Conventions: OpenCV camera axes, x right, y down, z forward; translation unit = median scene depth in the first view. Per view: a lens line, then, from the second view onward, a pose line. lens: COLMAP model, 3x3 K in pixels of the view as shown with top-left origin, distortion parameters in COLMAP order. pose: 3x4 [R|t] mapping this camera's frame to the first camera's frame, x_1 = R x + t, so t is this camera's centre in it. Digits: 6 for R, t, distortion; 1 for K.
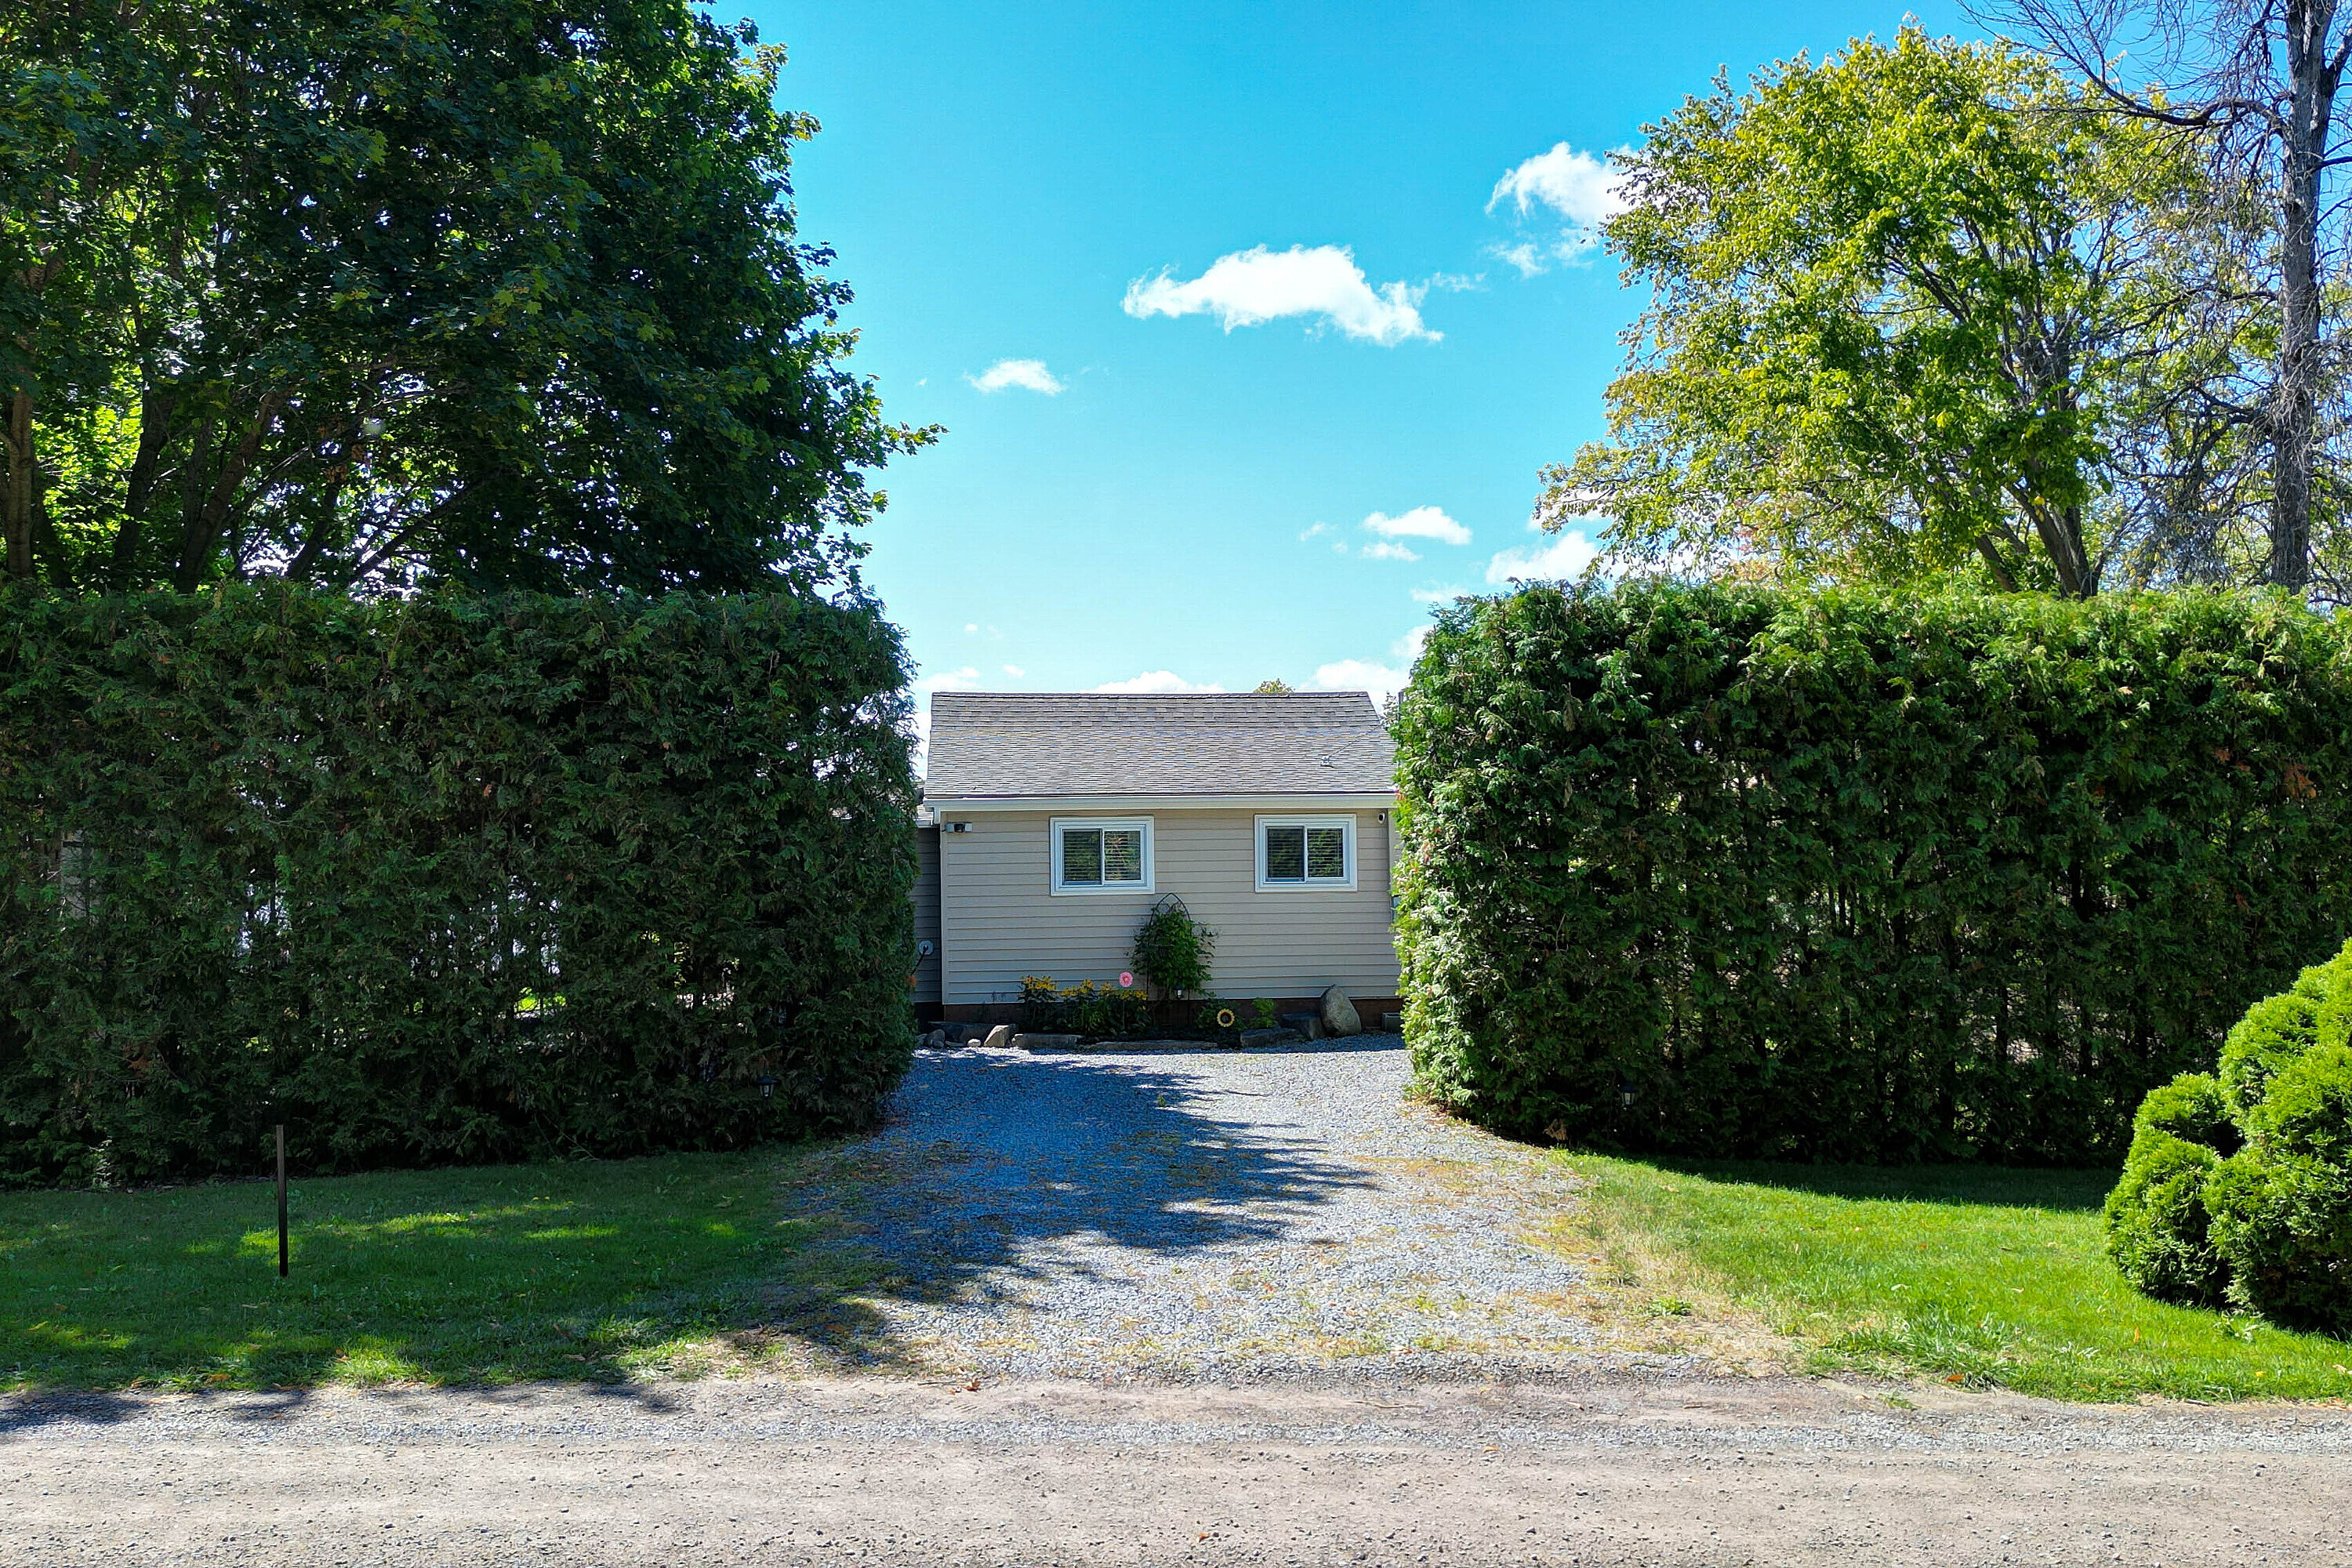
lens RADIAL K [[1946.8, 0, 1165.7], [0, 1946.8, 768.7], [0, 0, 1]] dist [0.134899, -0.230608]
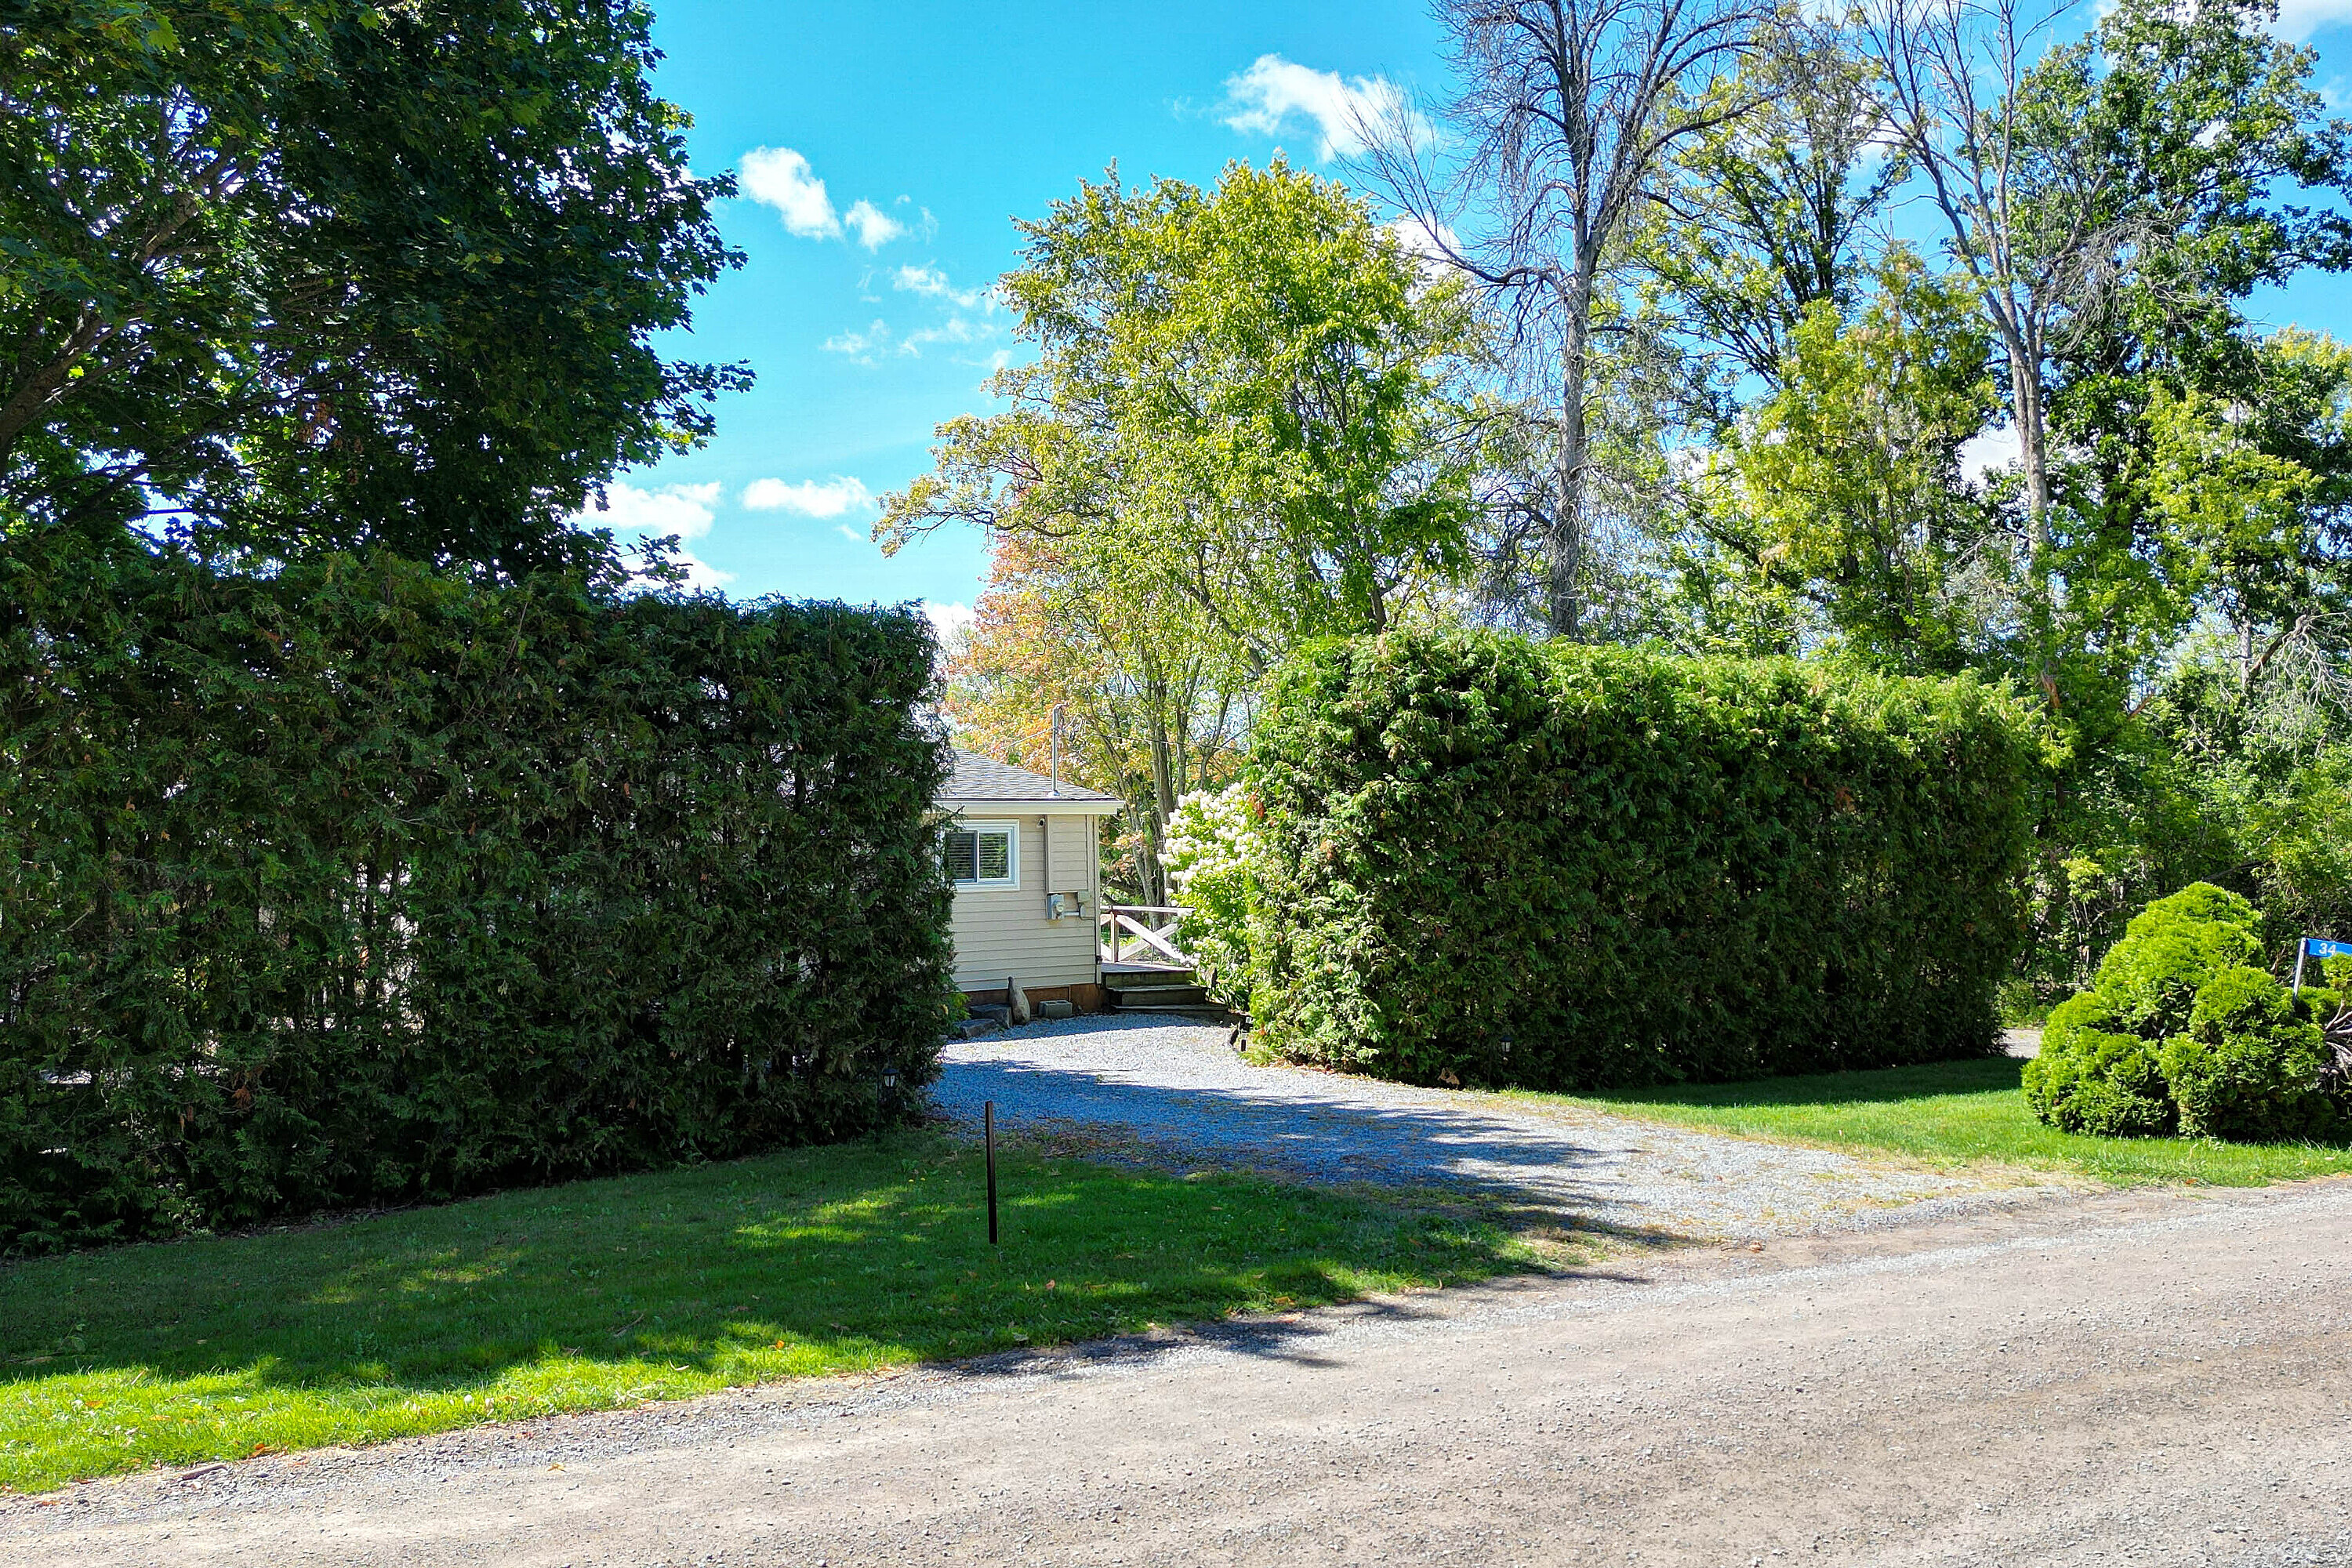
lens RADIAL K [[1946.8, 0, 1165.7], [0, 1946.8, 768.7], [0, 0, 1]] dist [0.134899, -0.230608]
pose [[0.866430, 0.018770, 0.498946, -0.551367], [-0.016195, 0.999824, -0.009489, 0.005634], [-0.499036, 0.000142, 0.866581, 0.024443]]
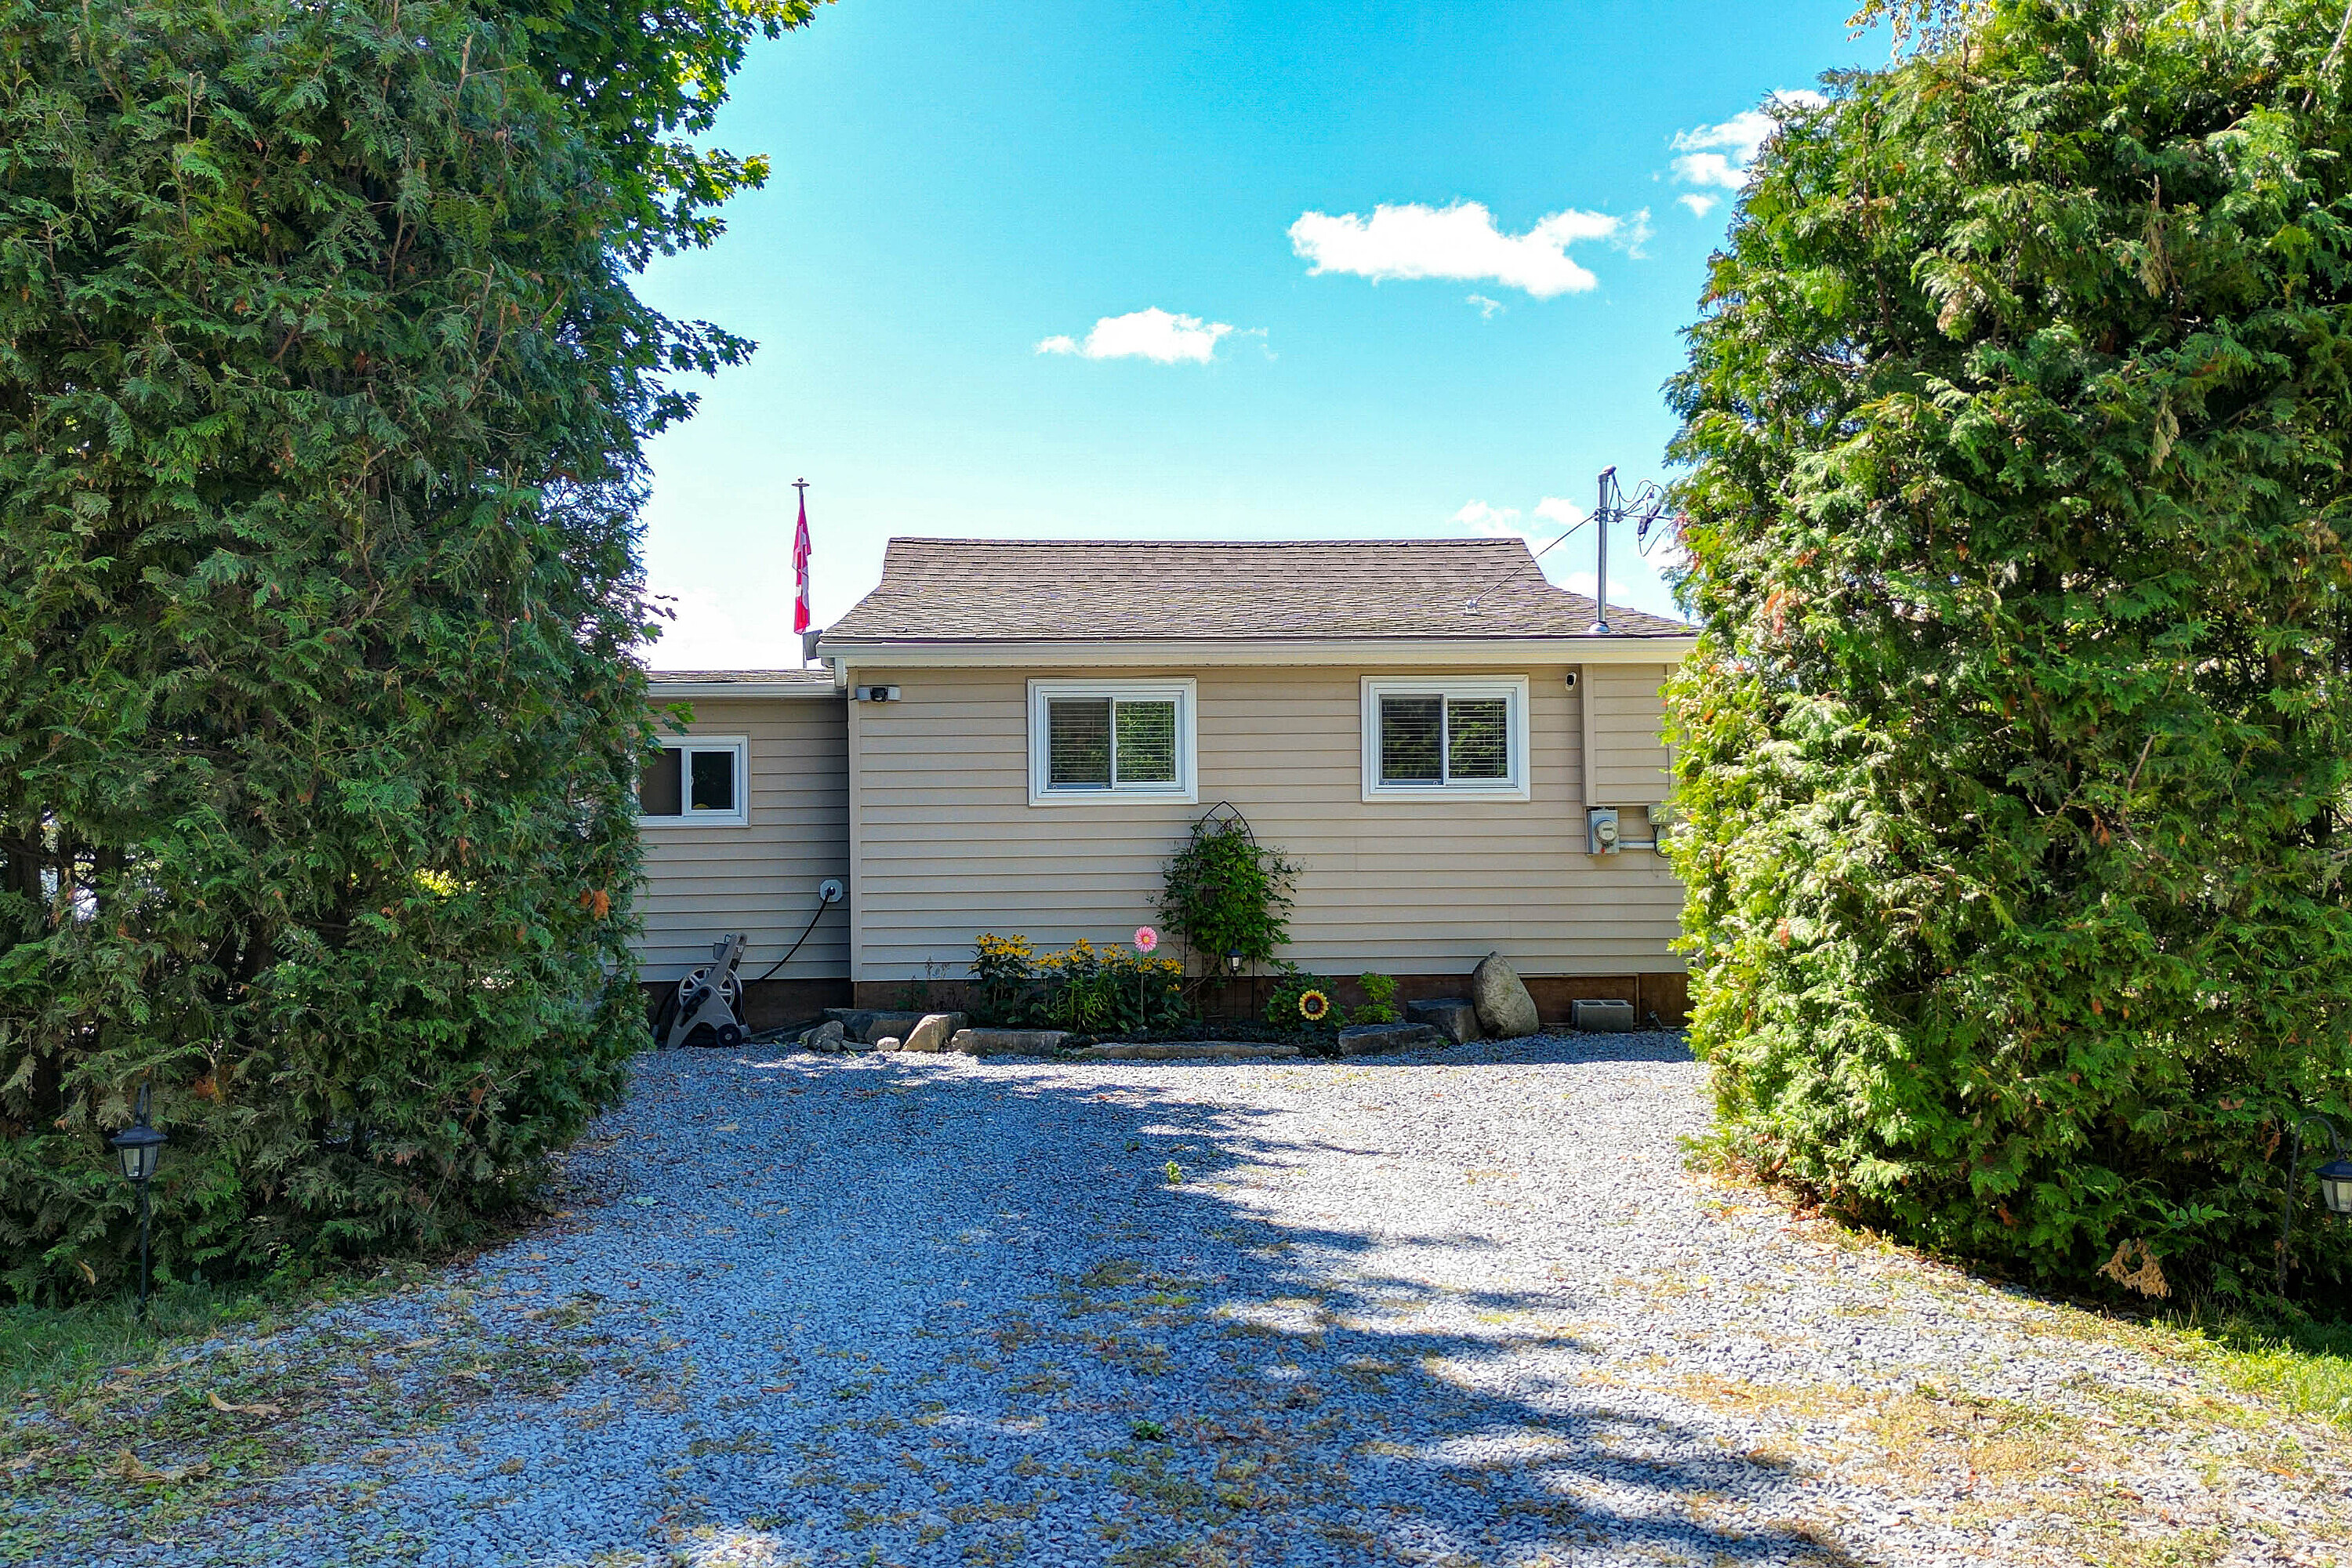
lens RADIAL K [[1946.8, 0, 1165.7], [0, 1946.8, 768.7], [0, 0, 1]] dist [0.134899, -0.230608]
pose [[0.998993, -0.000205, -0.044863, 0.017190], [0.000119, 0.999998, -0.001923, 0.079325], [0.044863, 0.001916, 0.998991, 0.563297]]
